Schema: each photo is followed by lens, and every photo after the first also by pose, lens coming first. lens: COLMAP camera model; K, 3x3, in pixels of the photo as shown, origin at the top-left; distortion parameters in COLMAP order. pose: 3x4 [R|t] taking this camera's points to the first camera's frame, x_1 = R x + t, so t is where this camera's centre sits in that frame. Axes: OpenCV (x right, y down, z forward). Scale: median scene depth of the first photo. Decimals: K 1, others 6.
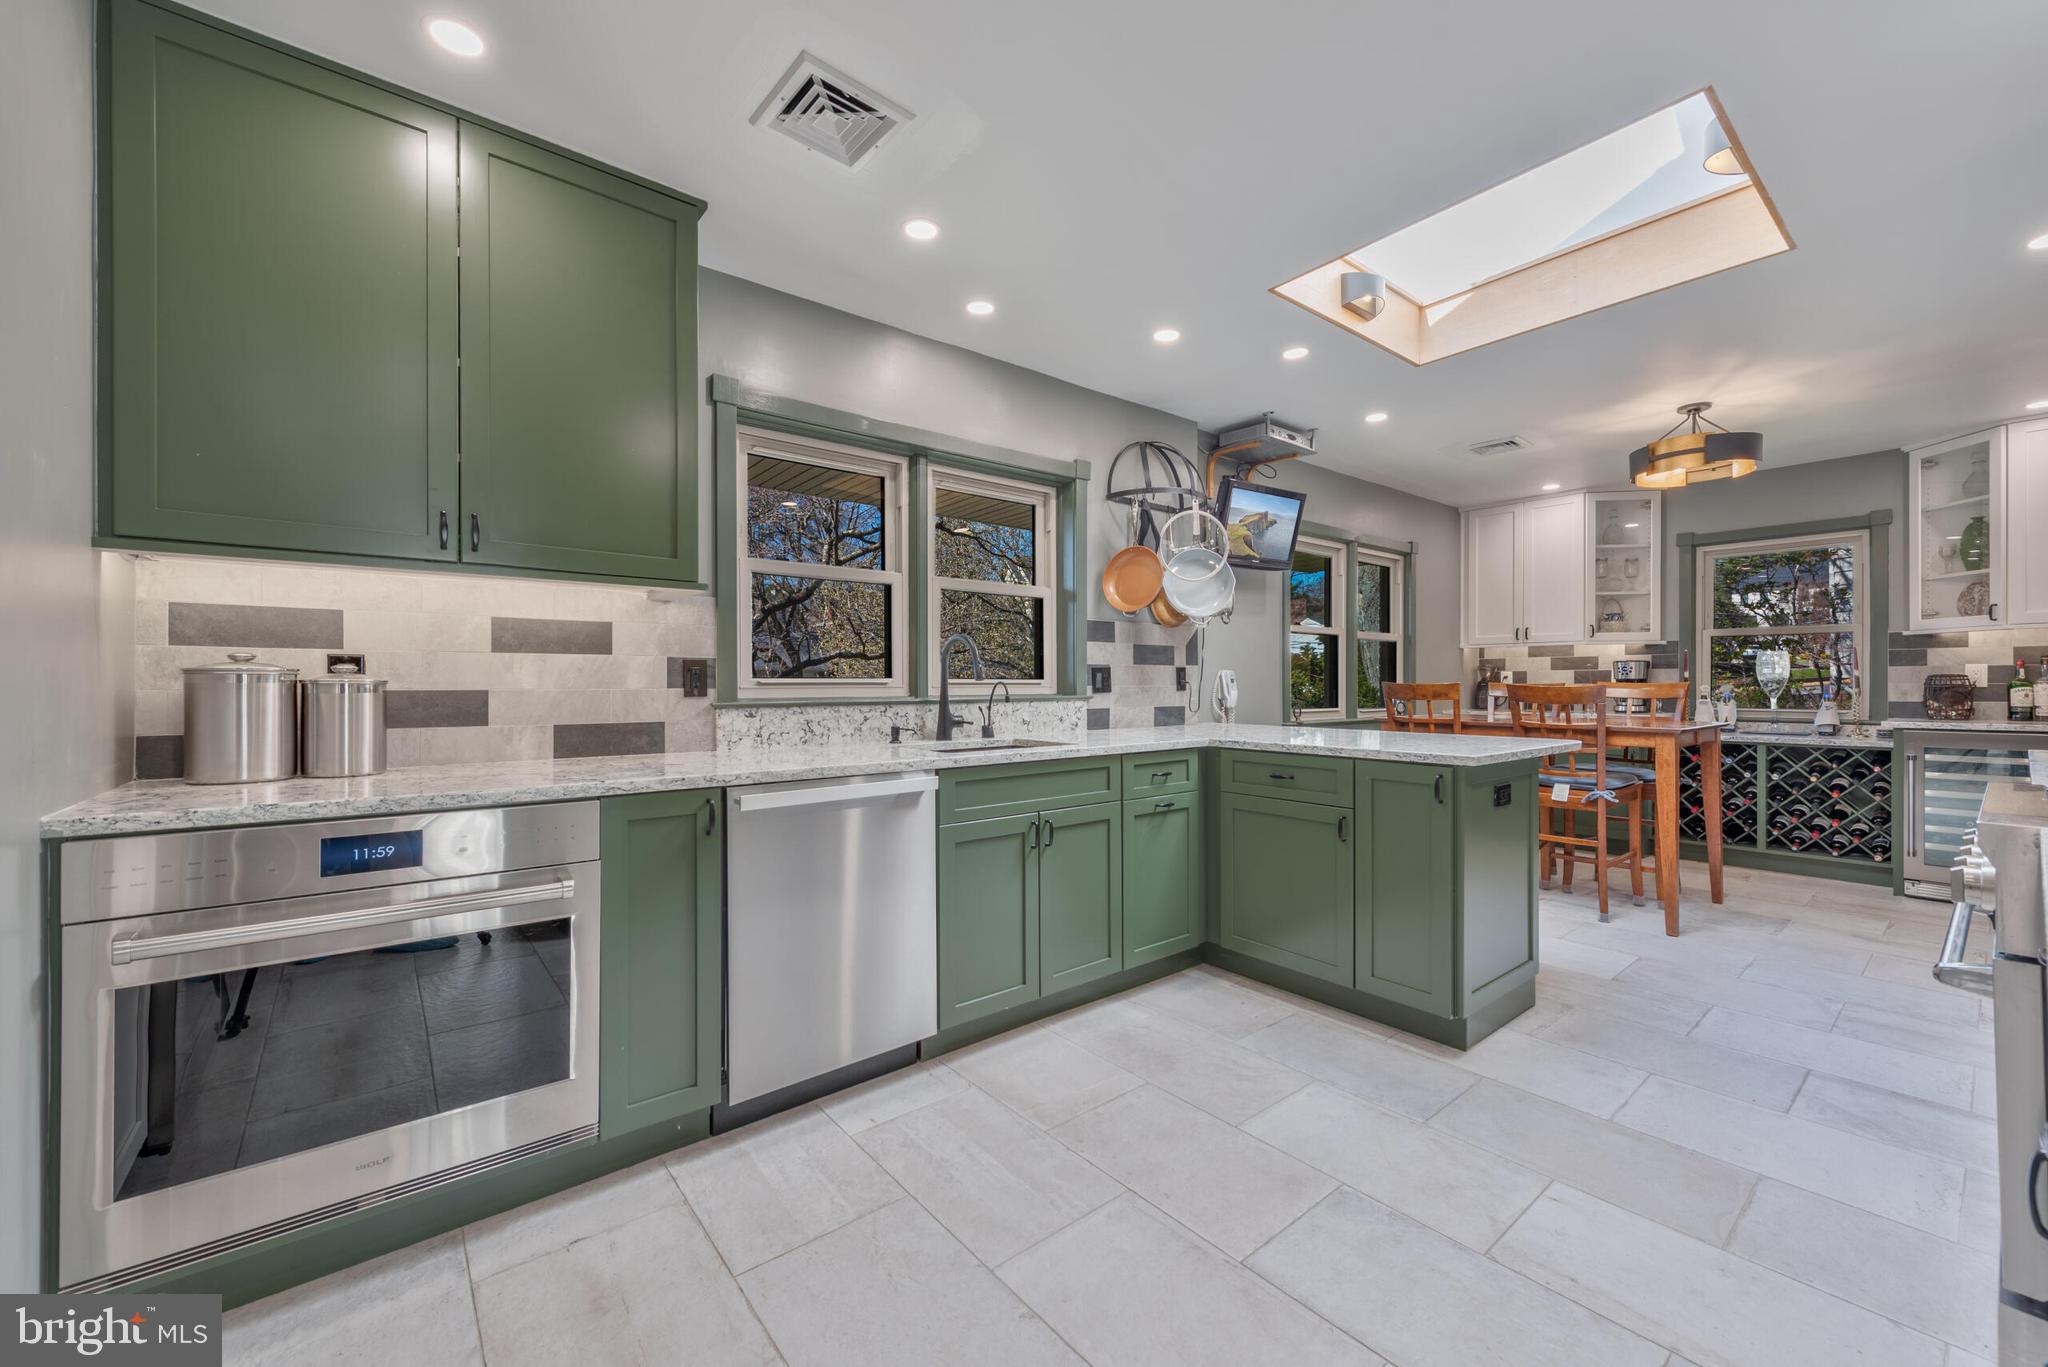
lens RADIAL K [[795.6, 0, 1017.8], [0, 795.6, 686.0], [0, 0, 1]] dist [0.014145, -0.005493]
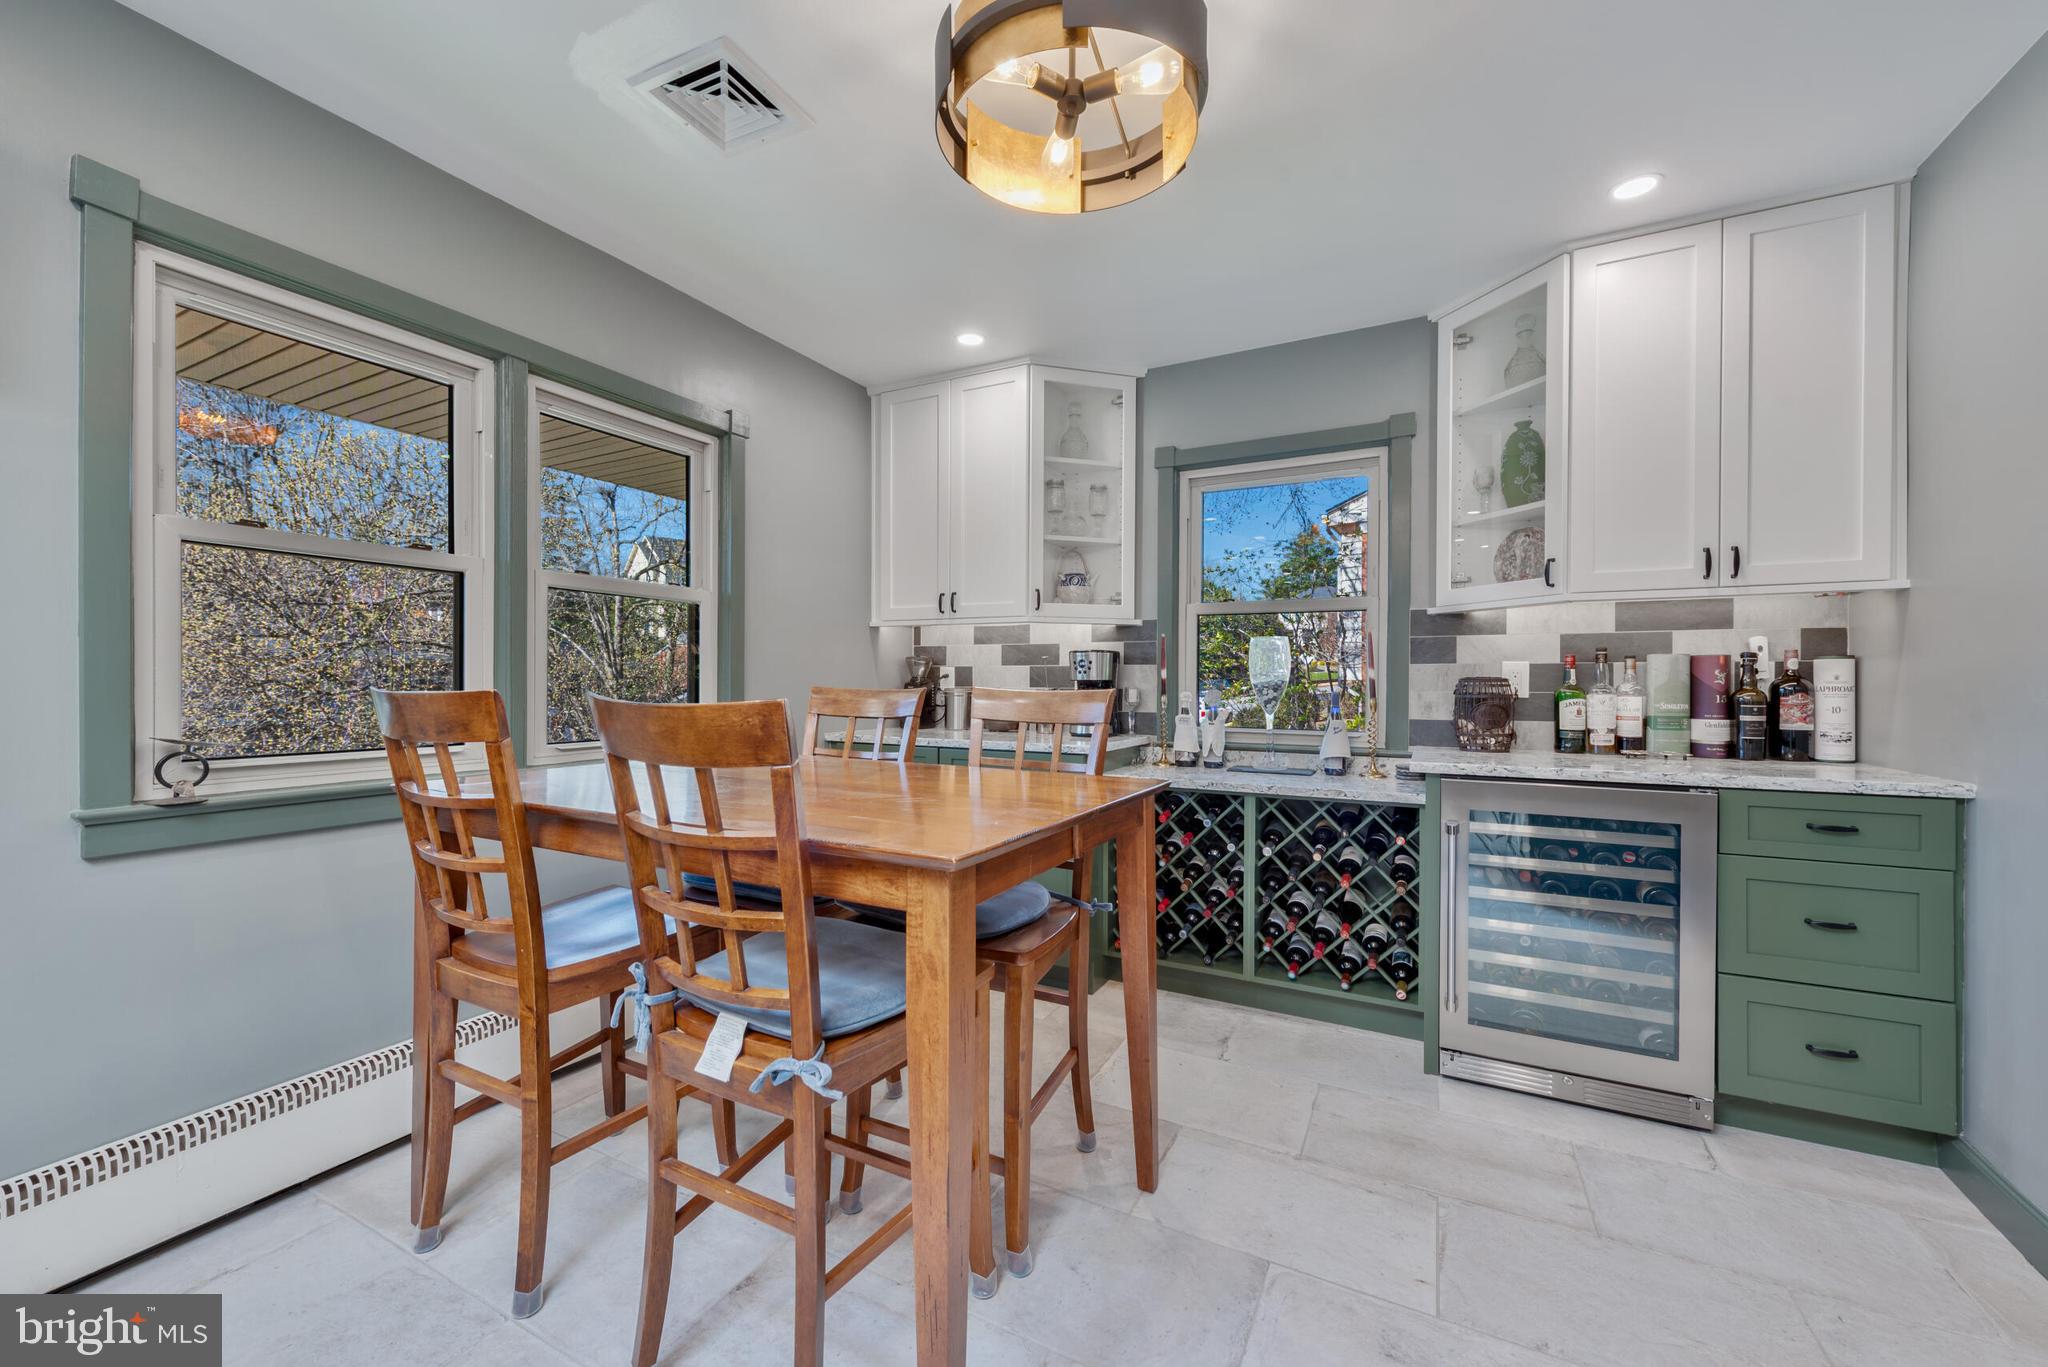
lens RADIAL K [[795.6, 0, 1017.4], [0, 795.6, 685.7], [0, 0, 1]] dist [0.014145, -0.005493]
pose [[0.916929, 0.003668, 0.399034, 0.601877], [-0.005049, 0.999984, 0.002411, -0.007747], [-0.399019, -0.004225, 0.916933, 0.597114]]
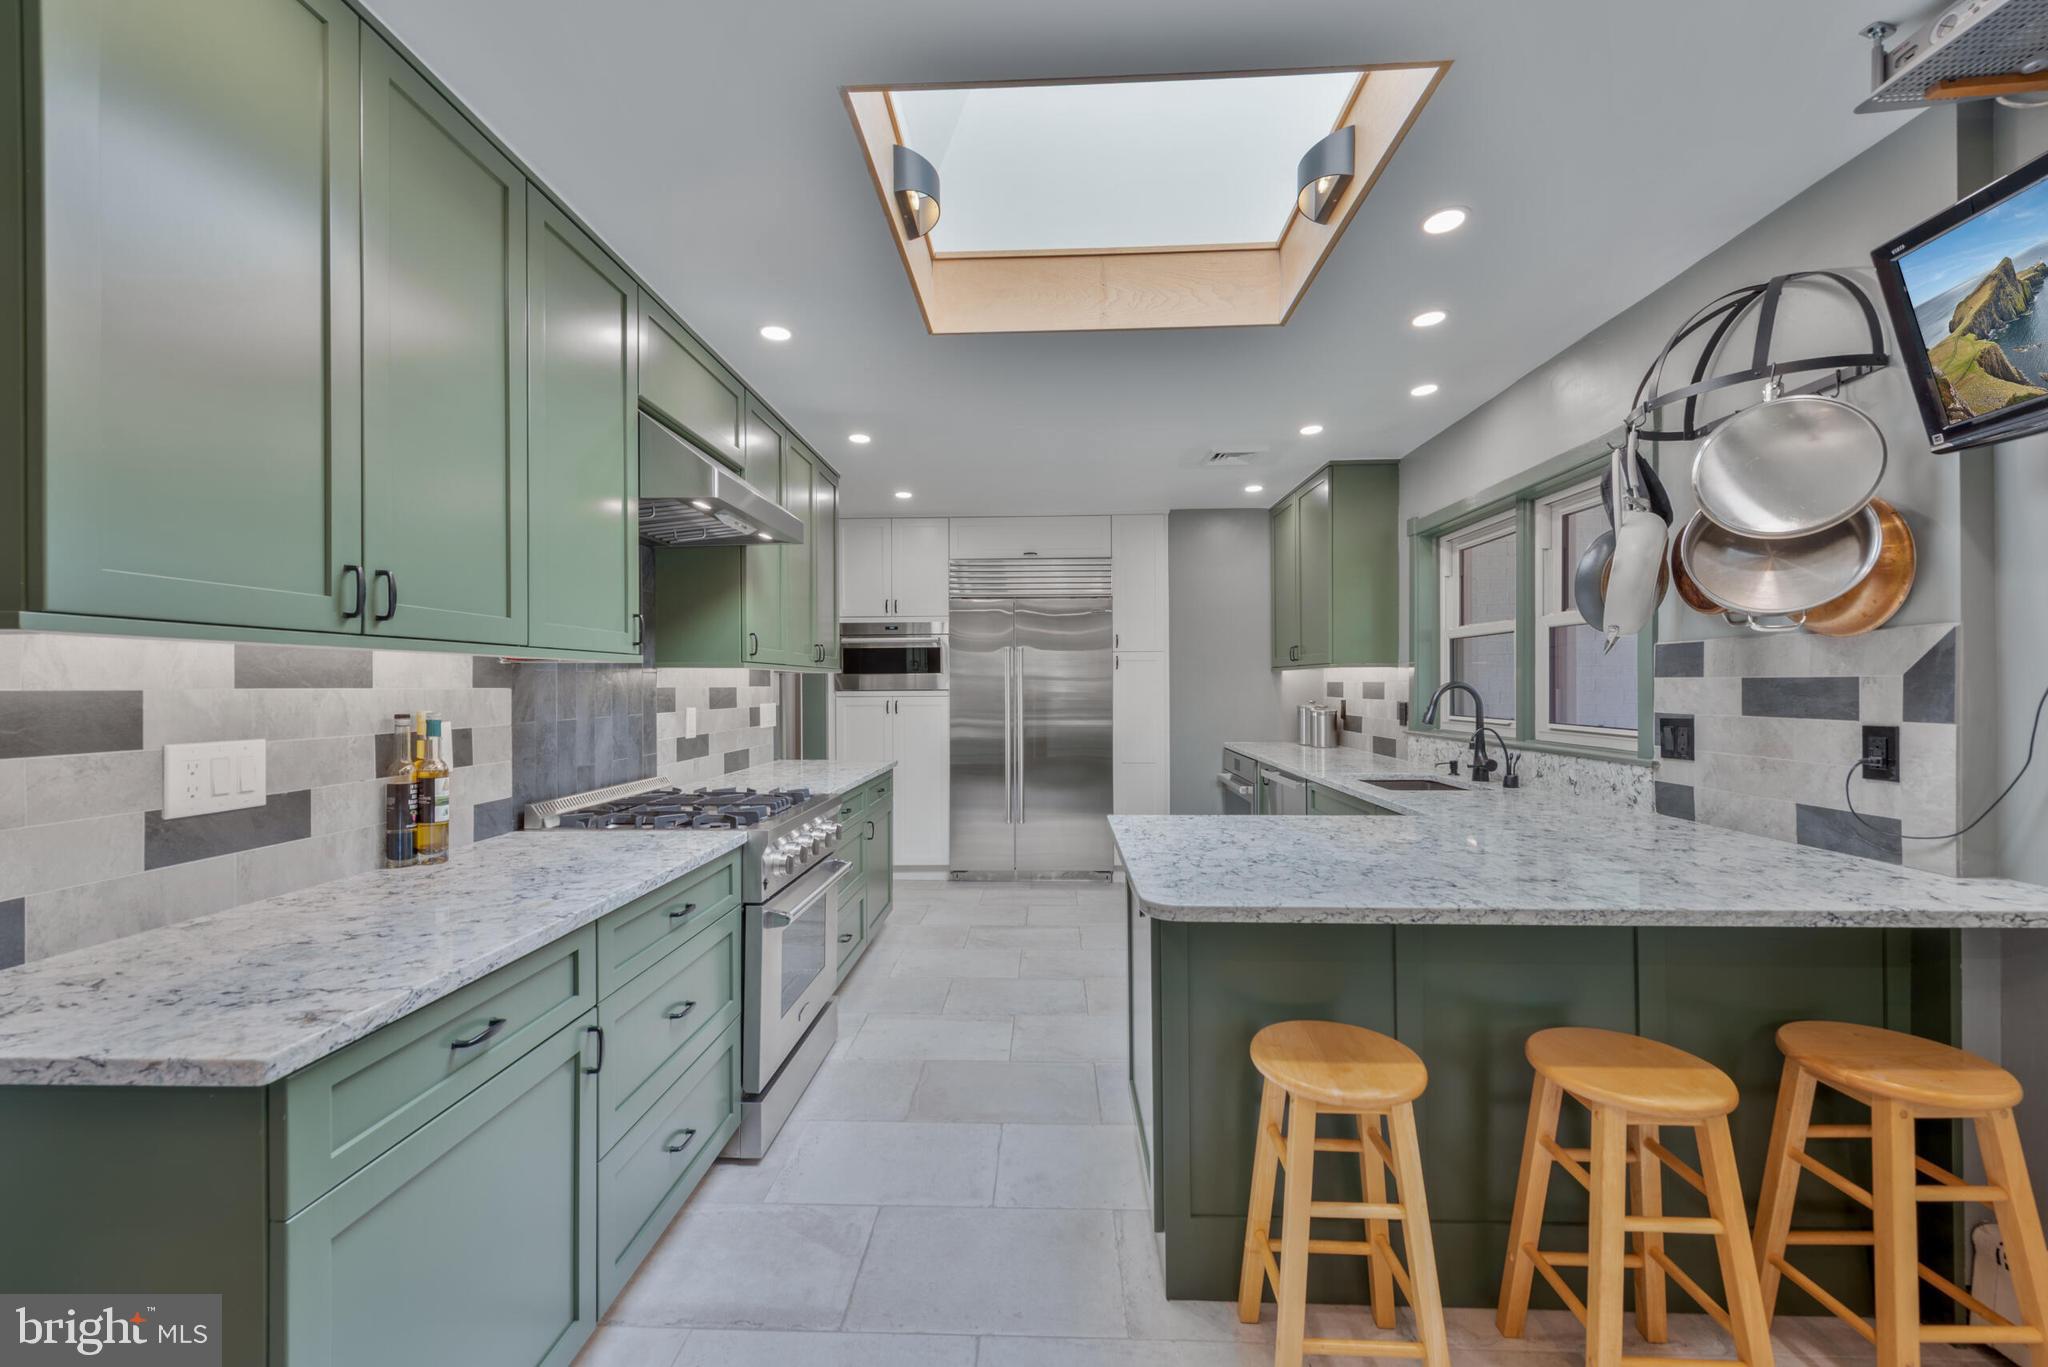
lens RADIAL K [[795.6, 0, 1020.5], [0, 795.6, 684.8], [0, 0, 1]] dist [0.014145, -0.005493]
pose [[-0.658115, 0.006112, -0.752892, 0.766562], [0.005863, 0.999978, 0.002993, -0.045666], [0.752894, -0.002445, -0.658137, 0.861301]]
